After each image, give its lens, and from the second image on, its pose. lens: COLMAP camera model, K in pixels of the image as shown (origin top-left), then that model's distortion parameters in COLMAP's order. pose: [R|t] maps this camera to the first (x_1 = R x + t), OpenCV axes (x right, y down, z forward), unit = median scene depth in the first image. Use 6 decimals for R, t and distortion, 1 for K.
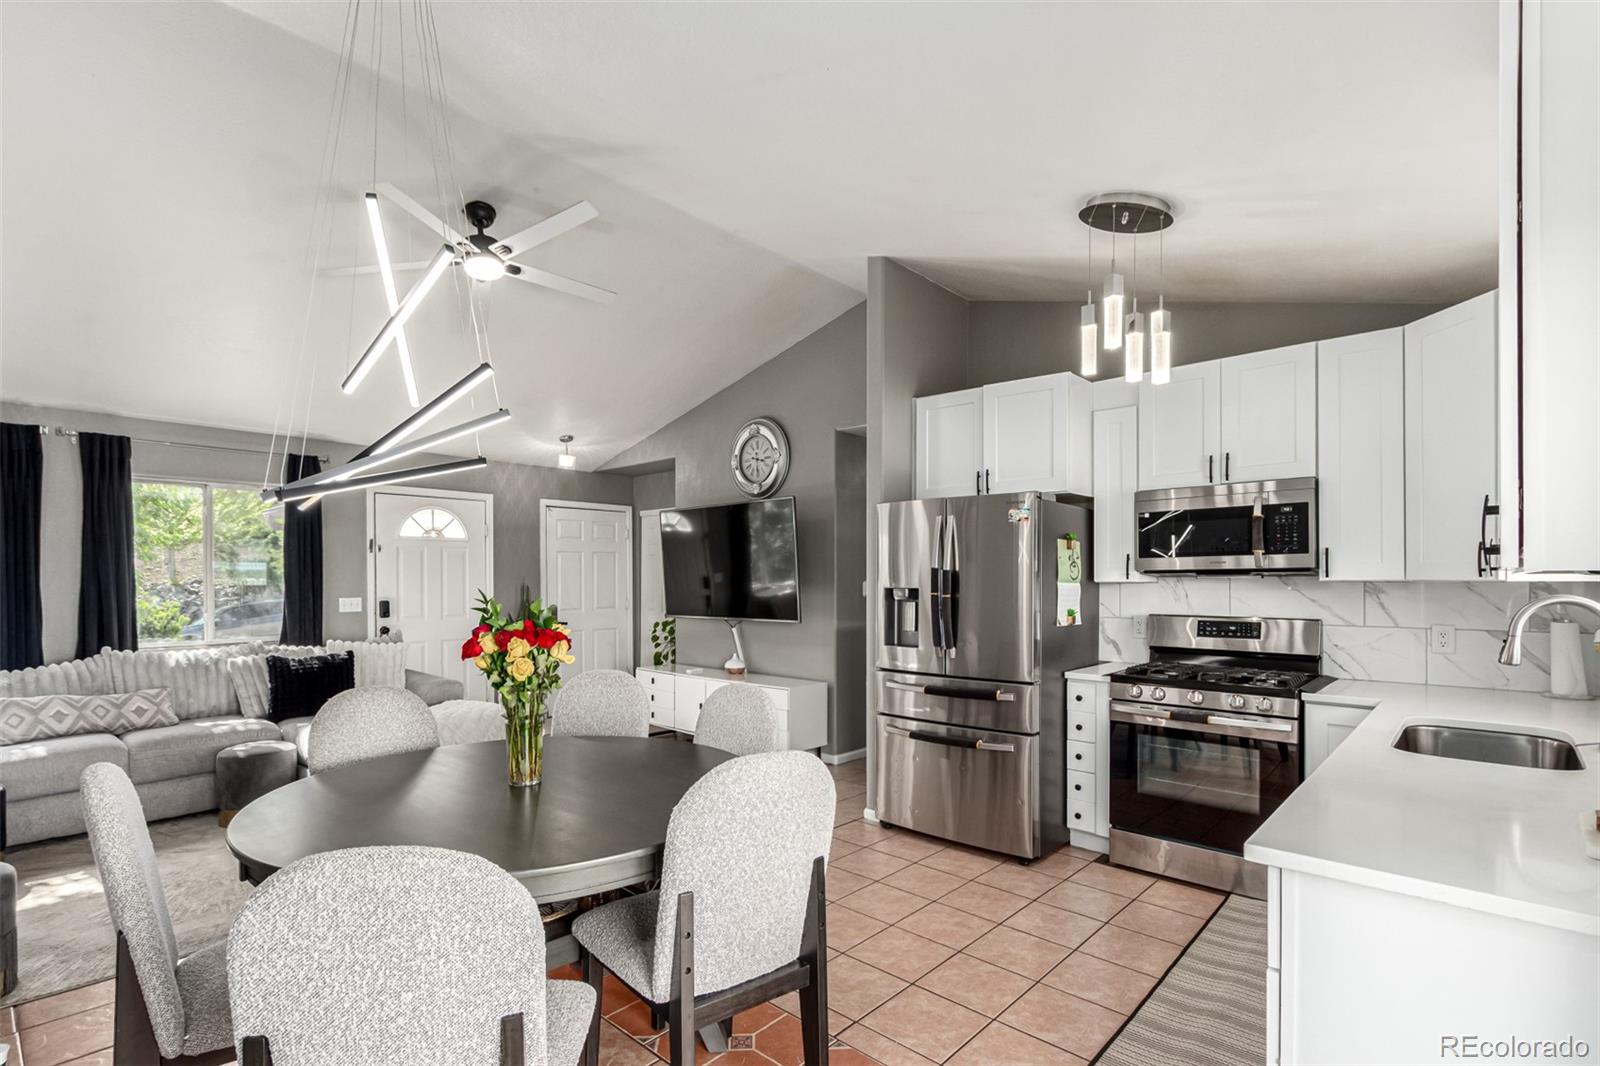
lens RADIAL K [[753.7, 0, 812.0], [0, 753.7, 580.7], [0, 0, 1]] dist [0.002509, 0.000014]
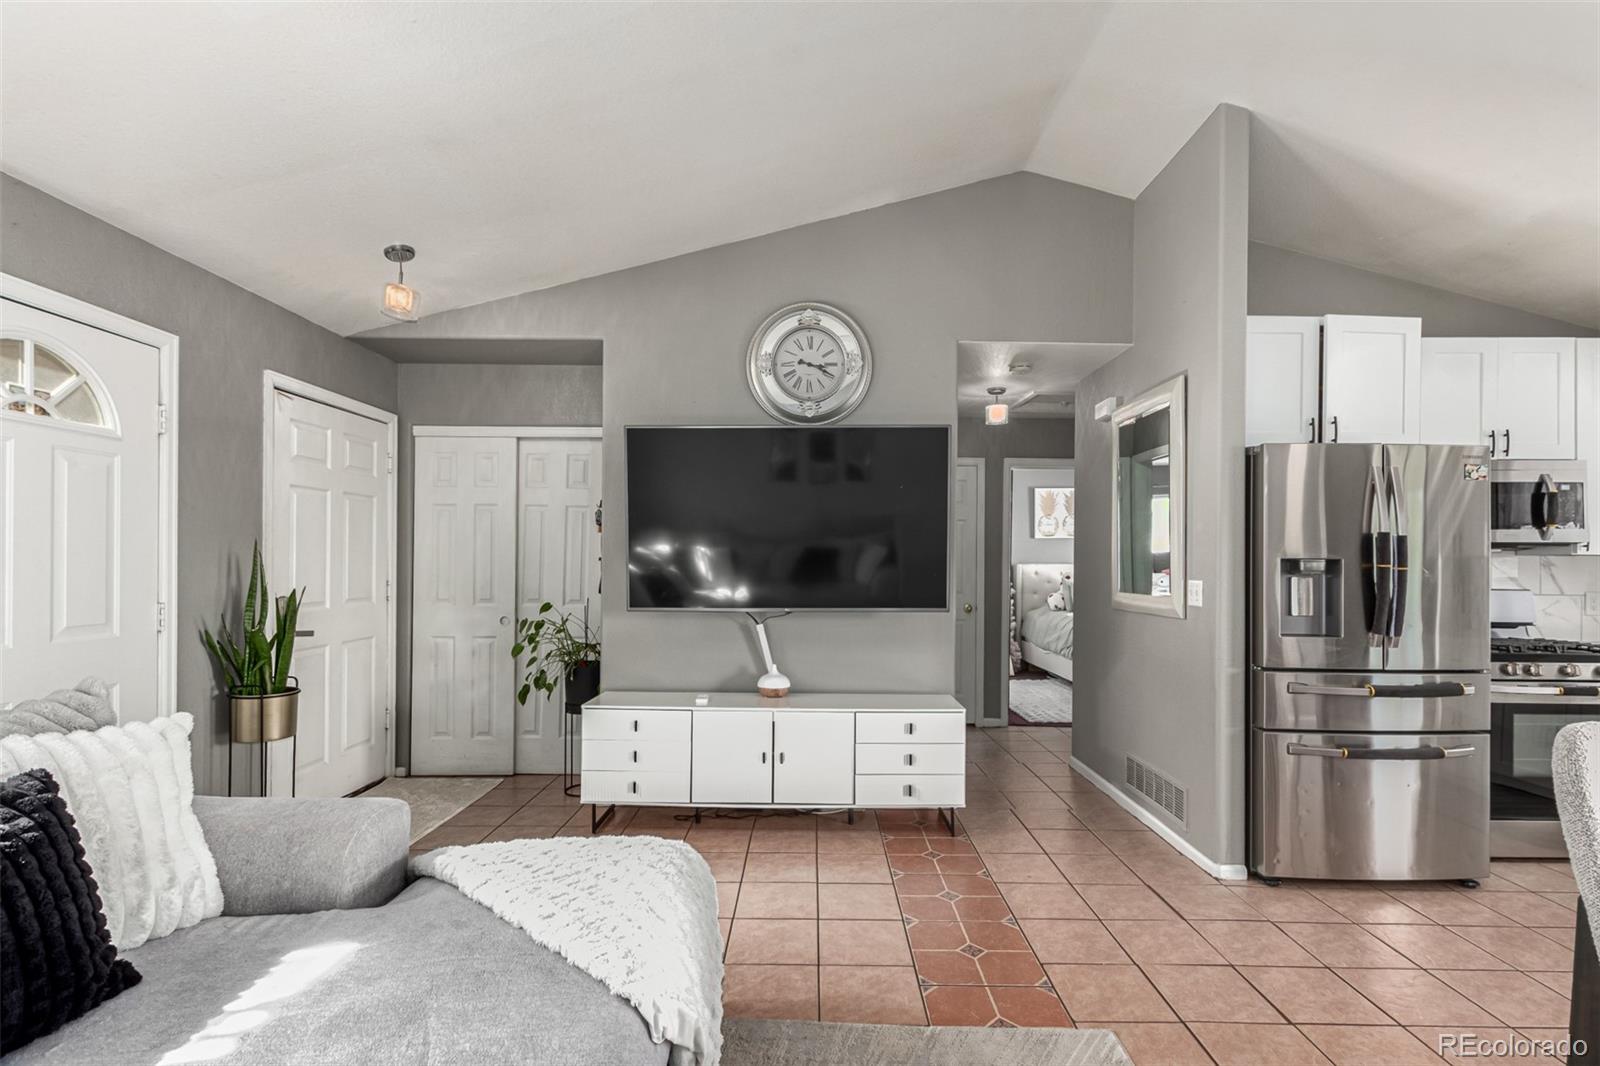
lens RADIAL K [[741.8, 0, 814.8], [0, 741.8, 558.8], [0, 0, 1]] dist [0.001649, 0.000169]
pose [[0.750954, 0.009779, 0.660282, -0.782152], [-0.006740, 0.999952, -0.007144, 0.019359], [-0.660320, 0.000914, 0.750983, 0.818219]]
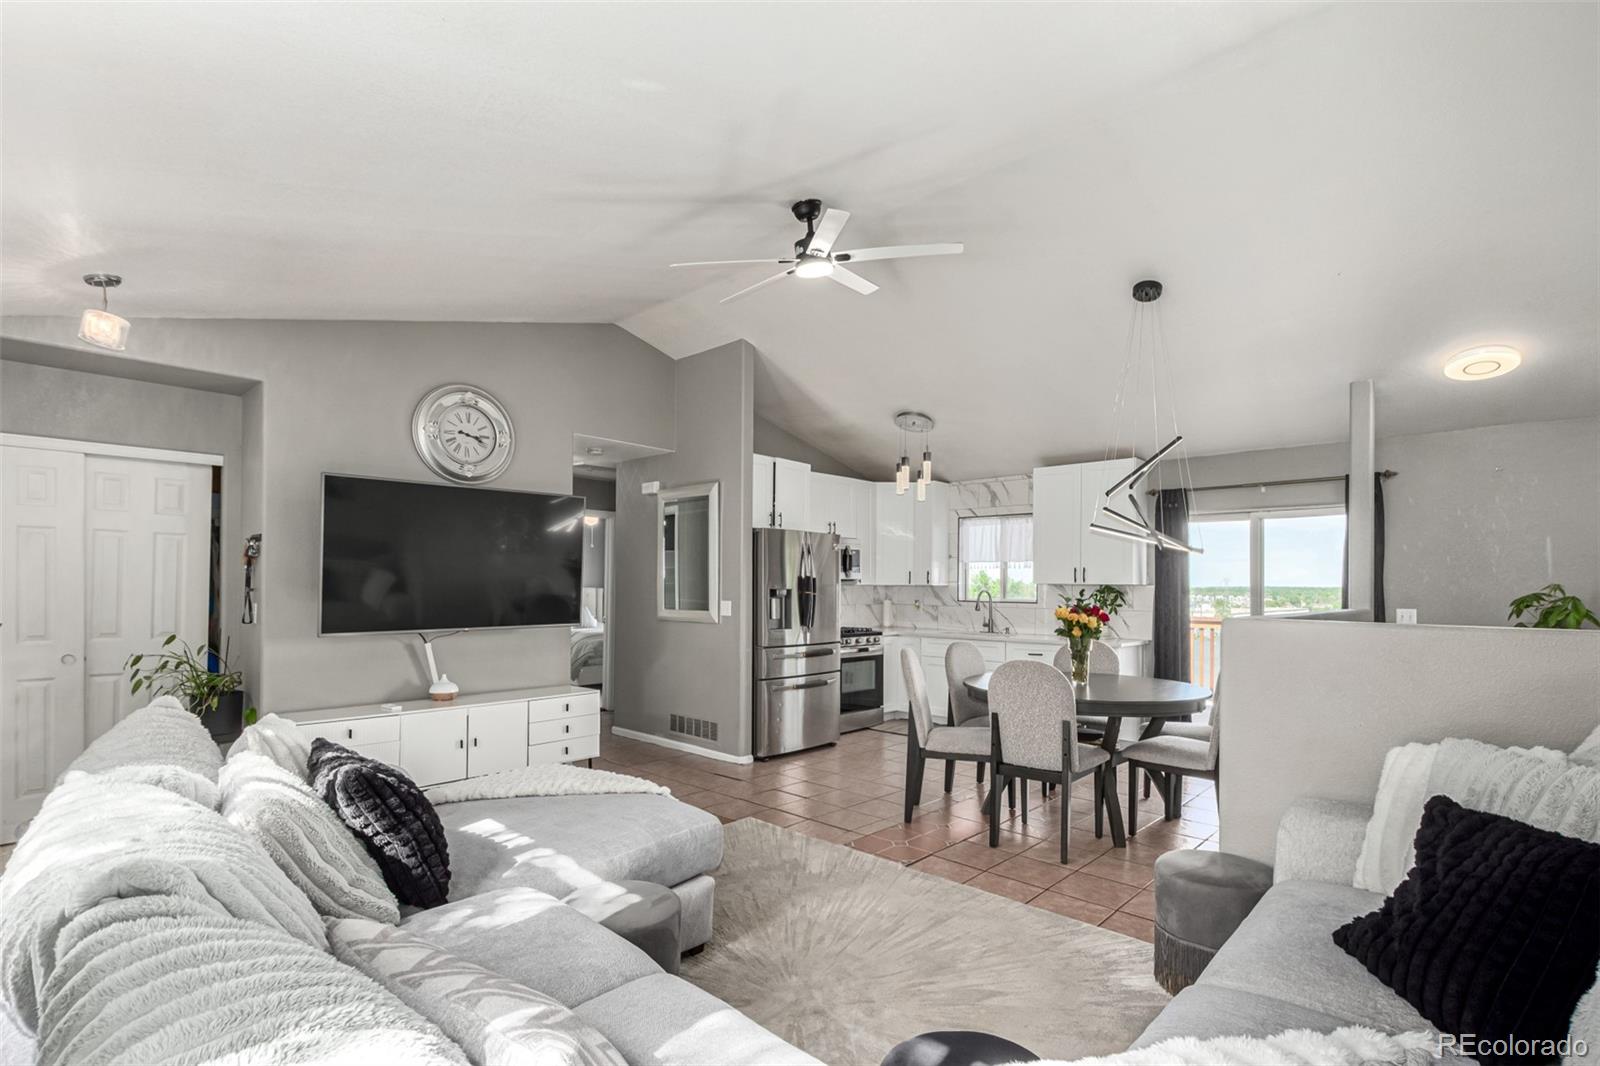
lens RADIAL K [[753.7, 0, 812.0], [0, 753.7, 580.7], [0, 0, 1]] dist [0.002509, 0.000014]
pose [[0.024825, 0.007447, 0.999664, -1.409132], [-0.006016, 0.999955, -0.007300, 0.003526], [-0.999674, -0.005832, 0.024869, 0.958817]]
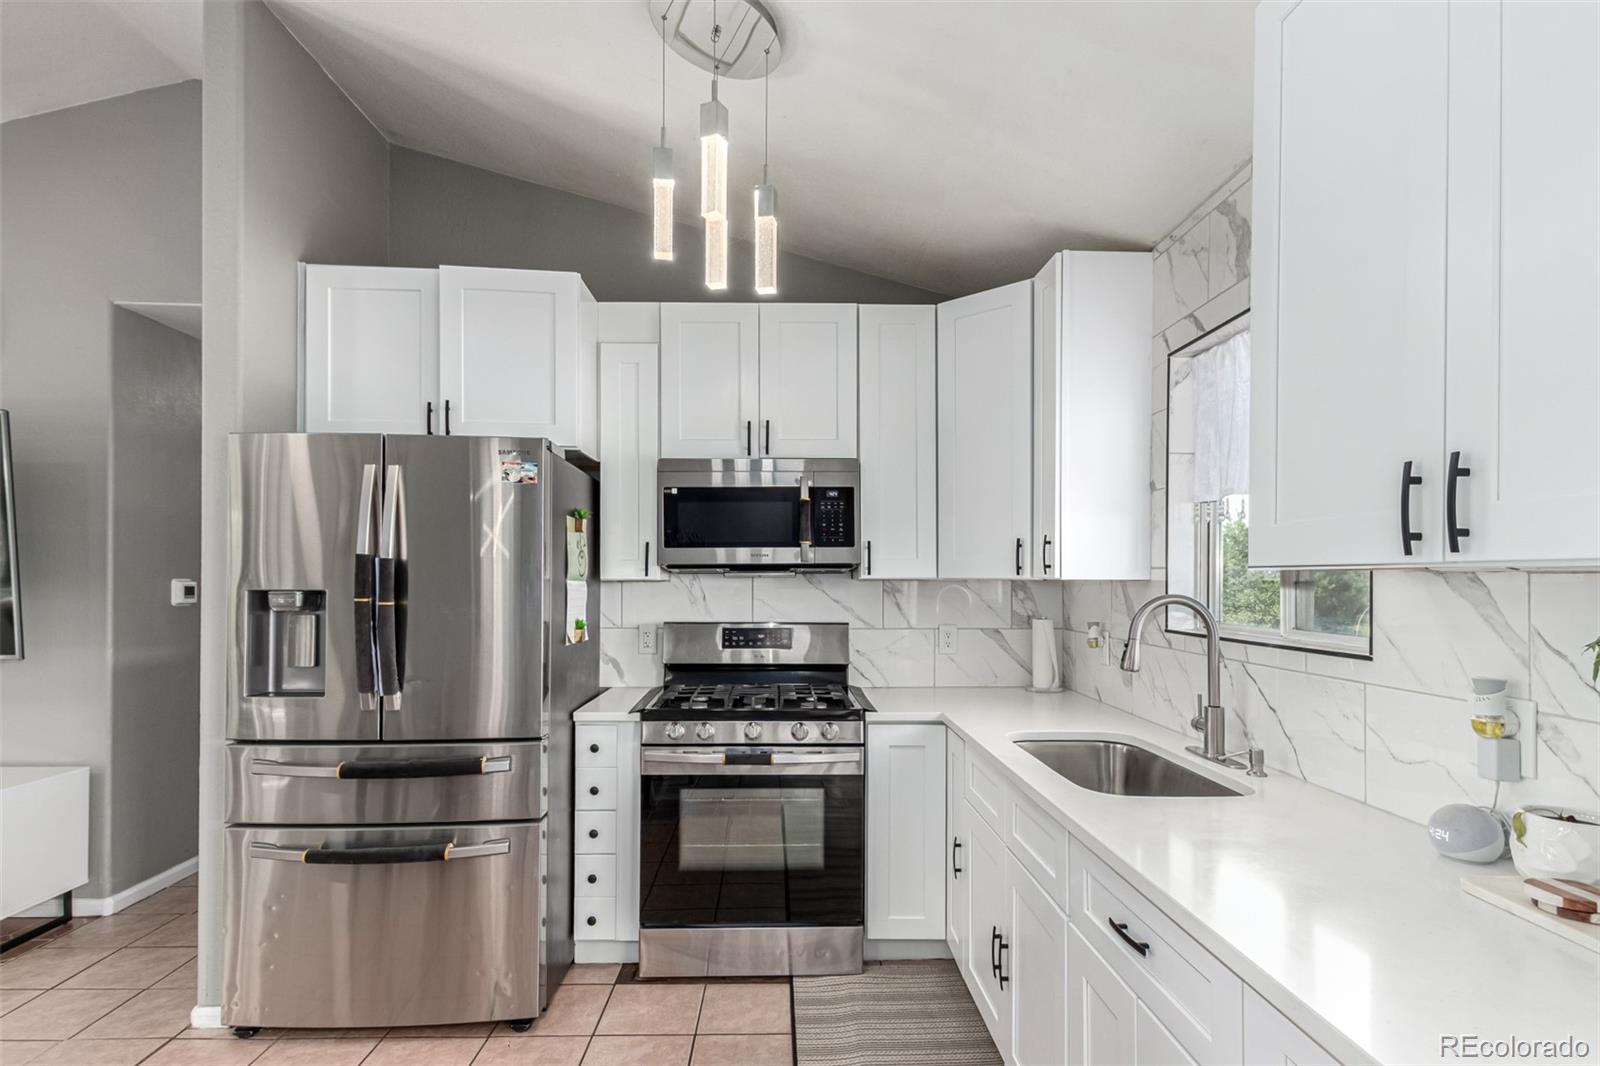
lens RADIAL K [[807.6, 0, 796.2], [0, 807.6, 576.8], [0, 0, 1]] dist [0.014338, 0.000016]
pose [[0.727816, 0.005018, 0.685754, -0.018710], [-0.002265, 0.999985, -0.004913, 0.002276], [-0.685769, 0.002022, 0.727817, 0.330832]]
